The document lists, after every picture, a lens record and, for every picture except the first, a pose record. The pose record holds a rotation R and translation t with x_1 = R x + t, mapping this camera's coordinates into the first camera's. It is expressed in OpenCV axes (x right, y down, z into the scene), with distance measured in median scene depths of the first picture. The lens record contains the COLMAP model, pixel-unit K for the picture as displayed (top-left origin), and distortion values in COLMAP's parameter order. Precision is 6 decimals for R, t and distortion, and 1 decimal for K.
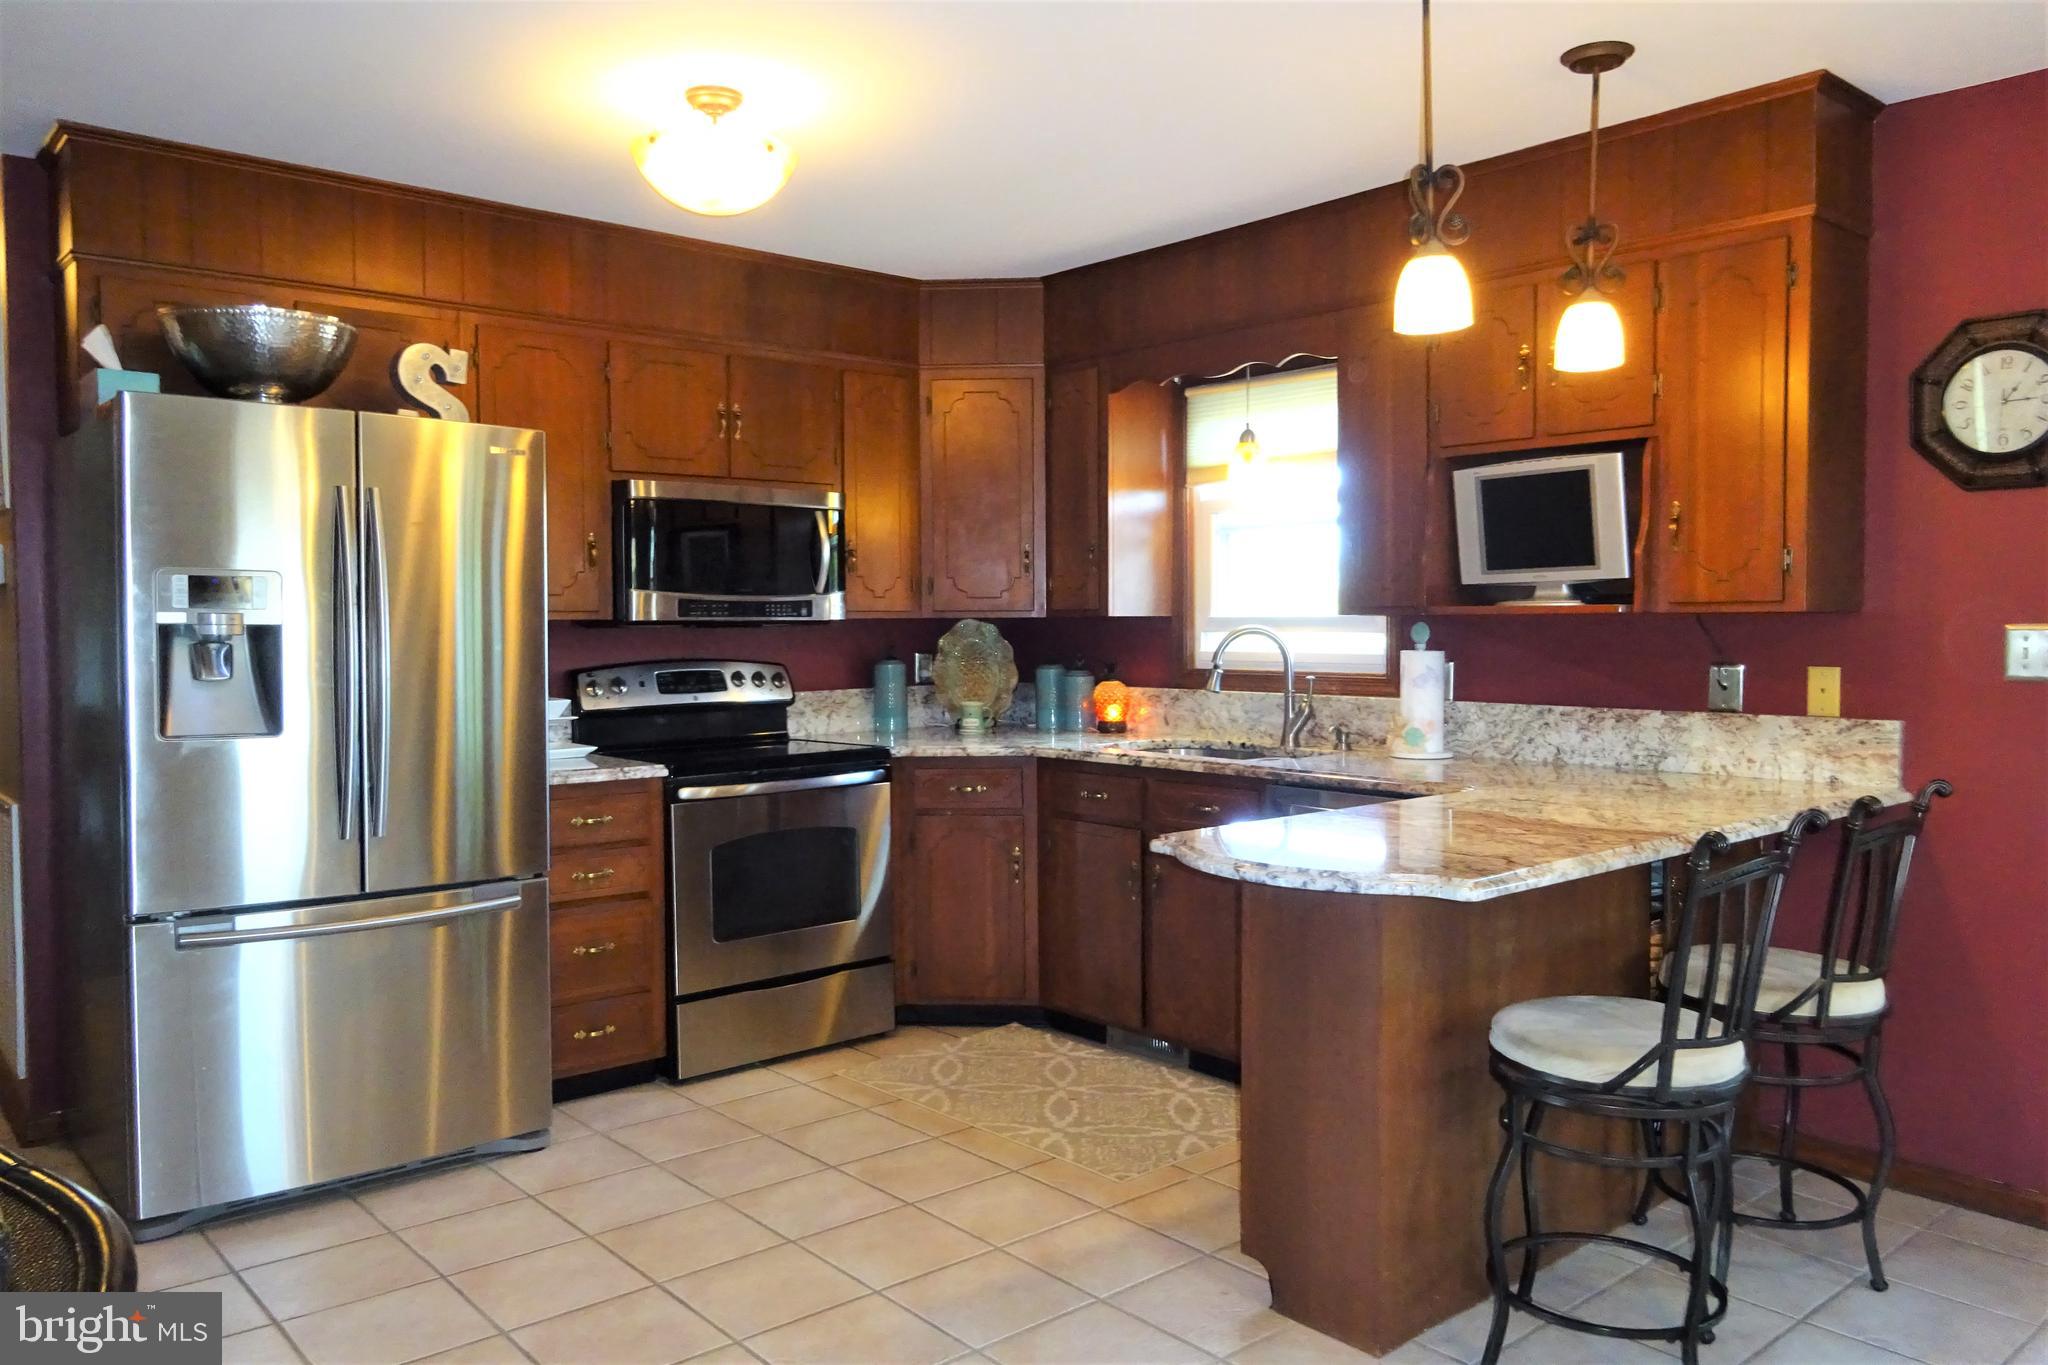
lens RADIAL K [[1526.6, 0, 1019.6], [0, 1526.6, 680.7], [0, 0, 1]] dist [0.003525, -0.006790]
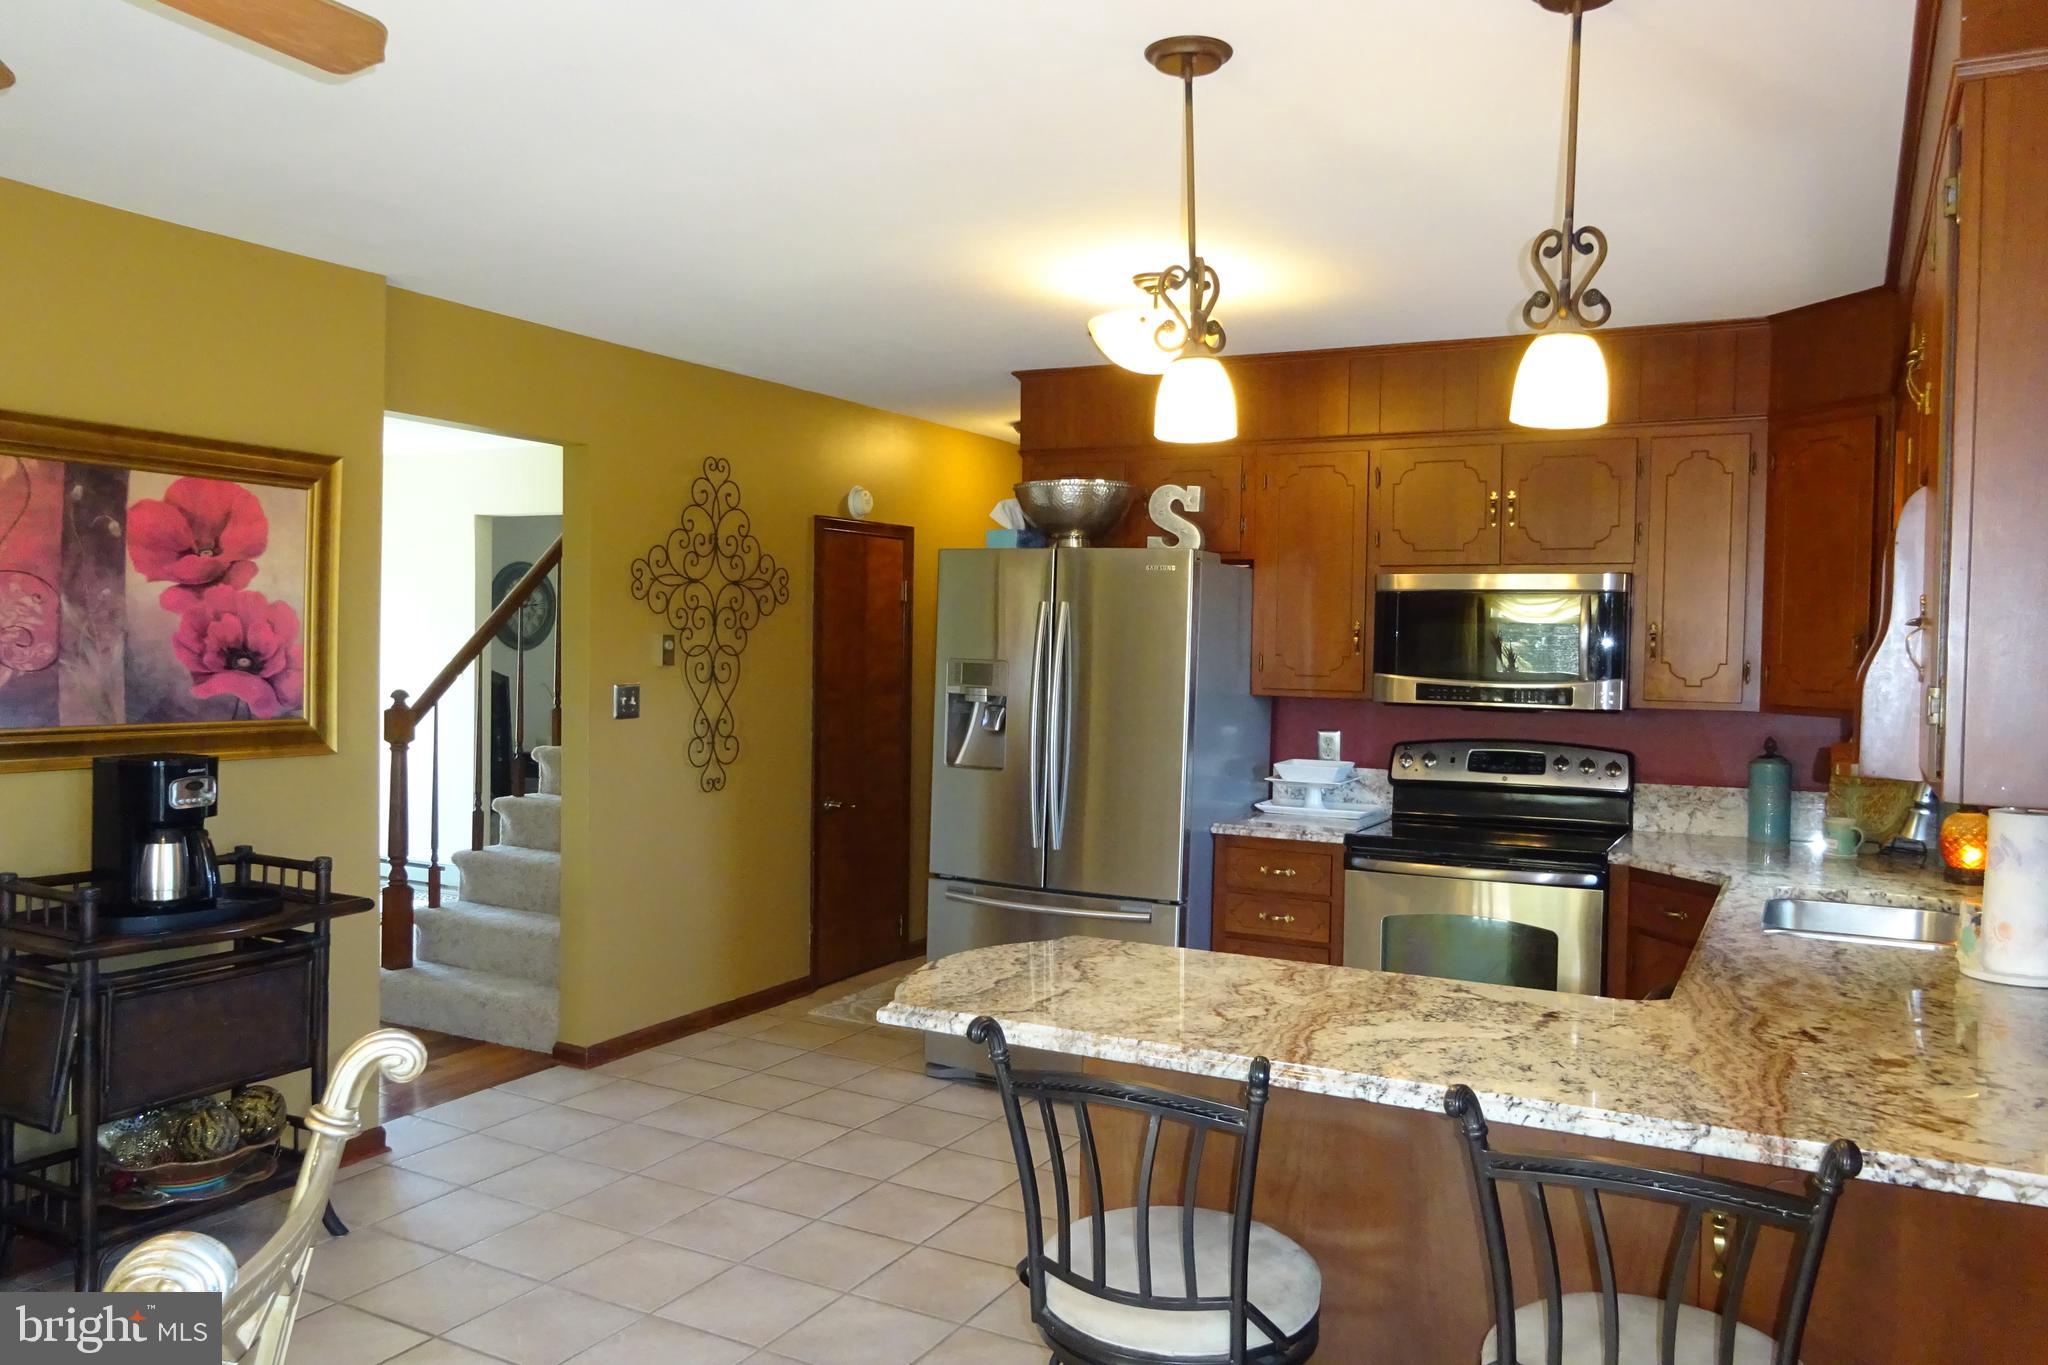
lens RADIAL K [[1526.6, 0, 1026.1], [0, 1526.6, 673.9], [0, 0, 1]] dist [0.003525, -0.006790]
pose [[0.363352, 0.031203, -0.931129, 0.946346], [-0.056908, 0.998316, 0.011247, -0.079038], [0.929912, 0.048902, 0.364516, 0.494238]]
